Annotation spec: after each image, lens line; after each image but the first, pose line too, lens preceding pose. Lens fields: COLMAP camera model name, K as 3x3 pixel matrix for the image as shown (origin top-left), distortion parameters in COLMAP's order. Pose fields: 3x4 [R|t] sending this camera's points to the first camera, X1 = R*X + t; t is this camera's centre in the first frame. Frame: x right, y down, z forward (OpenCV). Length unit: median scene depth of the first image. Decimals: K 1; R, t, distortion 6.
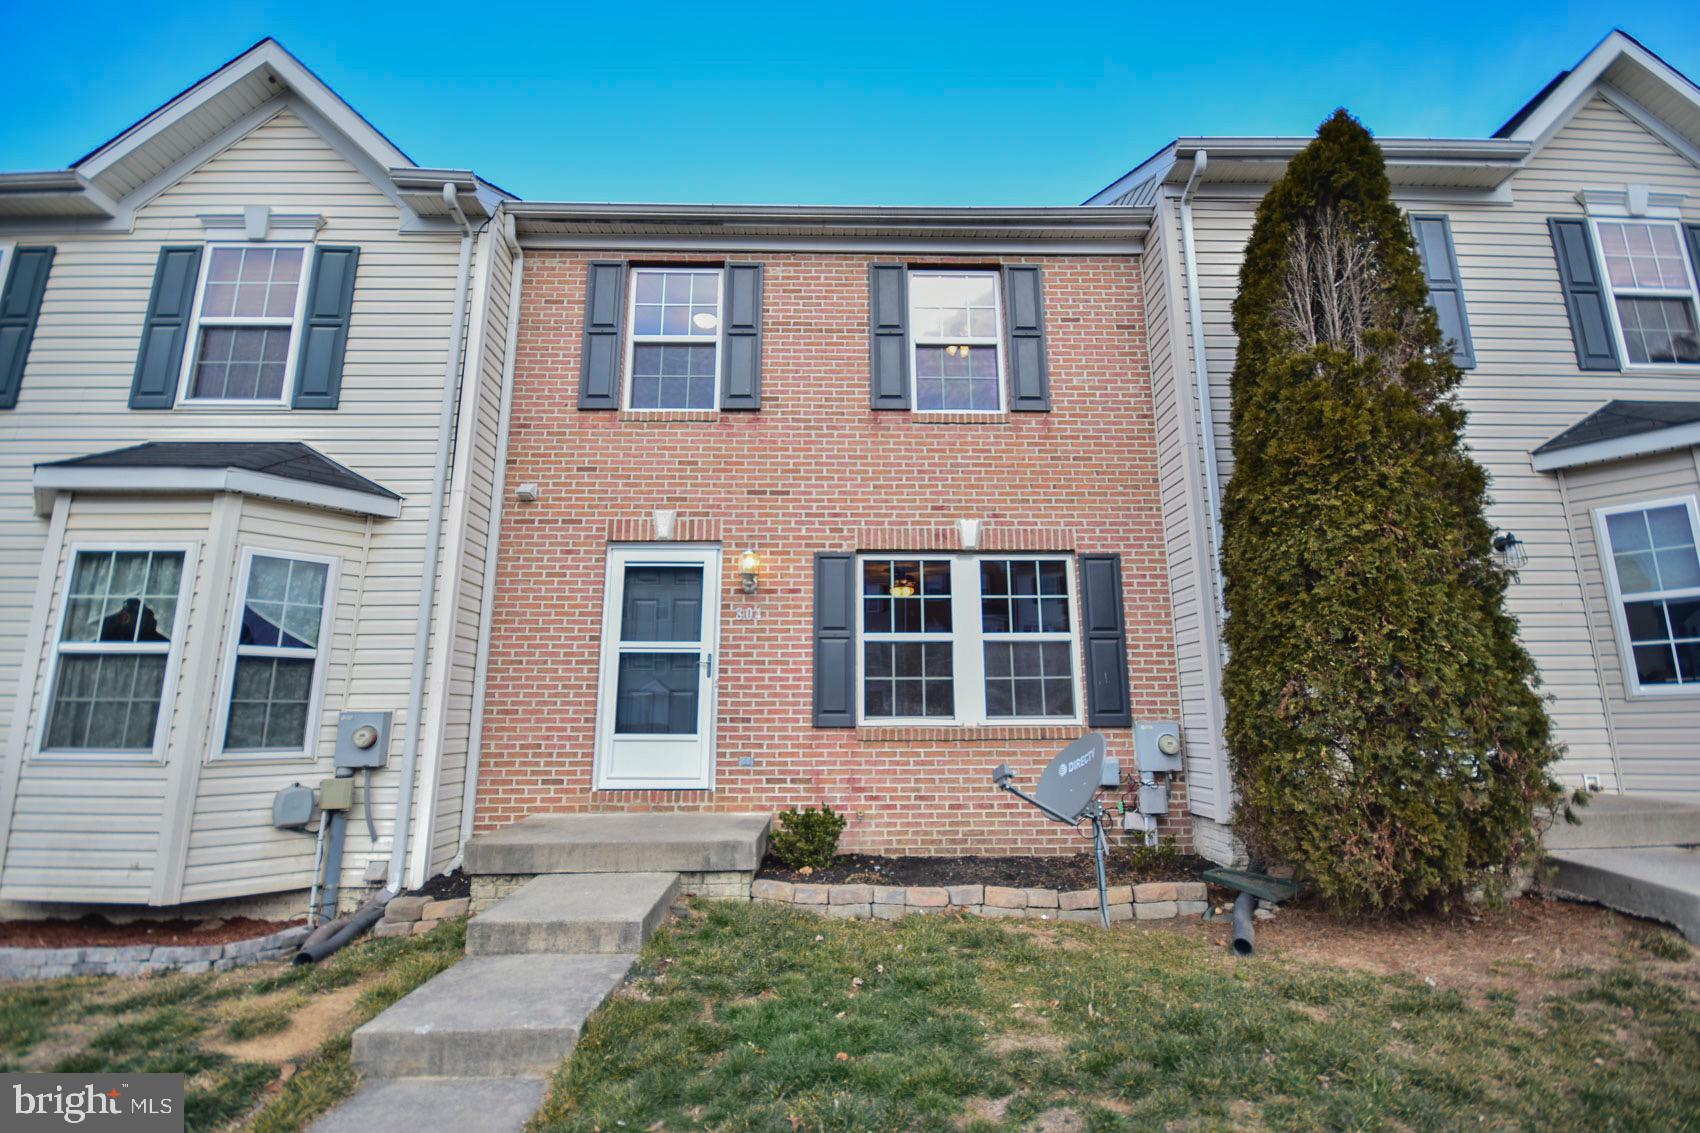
lens RADIAL K [[761.6, 0, 858.1], [0, 761.6, 567.7], [0, 0, 1]] dist [0.002579, -0.000387]
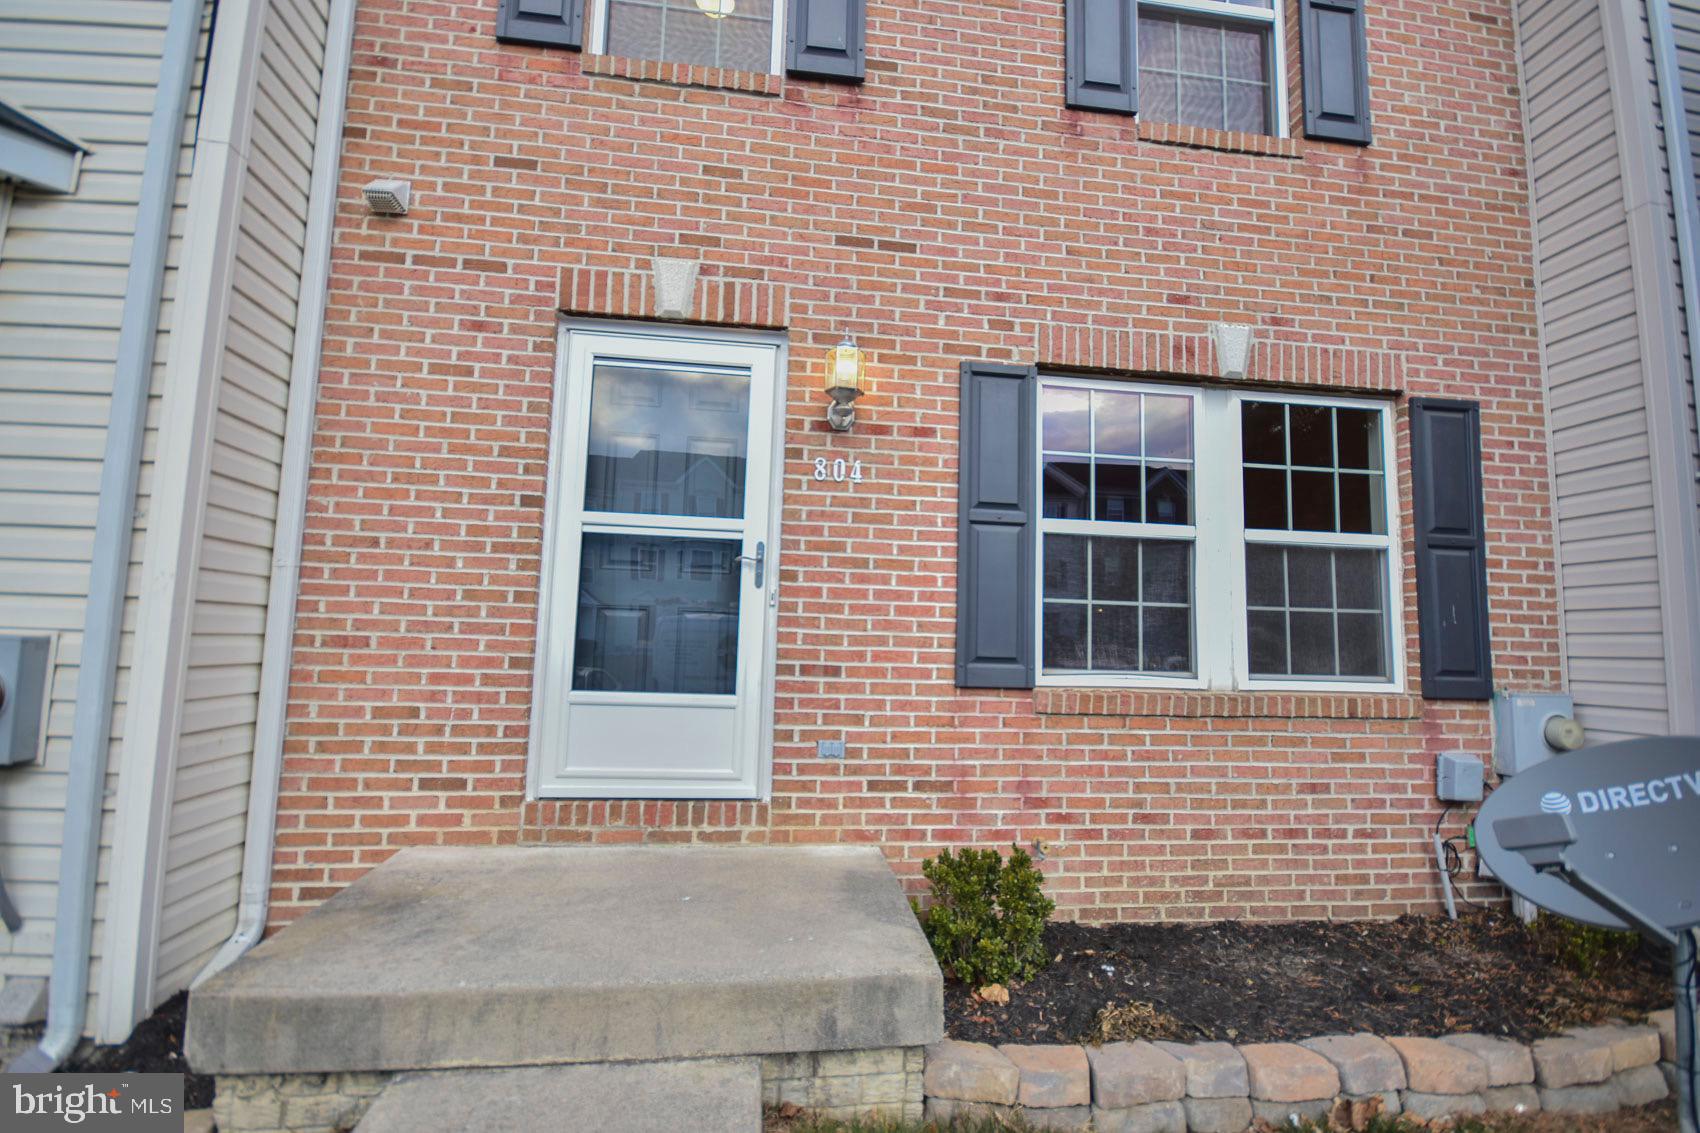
lens RADIAL K [[761.6, 0, 842.8], [0, 761.6, 565.7], [0, 0, 1]] dist [0.002579, -0.000387]
pose [[0.992508, 0.041925, 0.114760, -0.199093], [-0.052797, 0.994228, 0.093397, 0.077254], [-0.110182, -0.098756, 0.988993, 0.479064]]
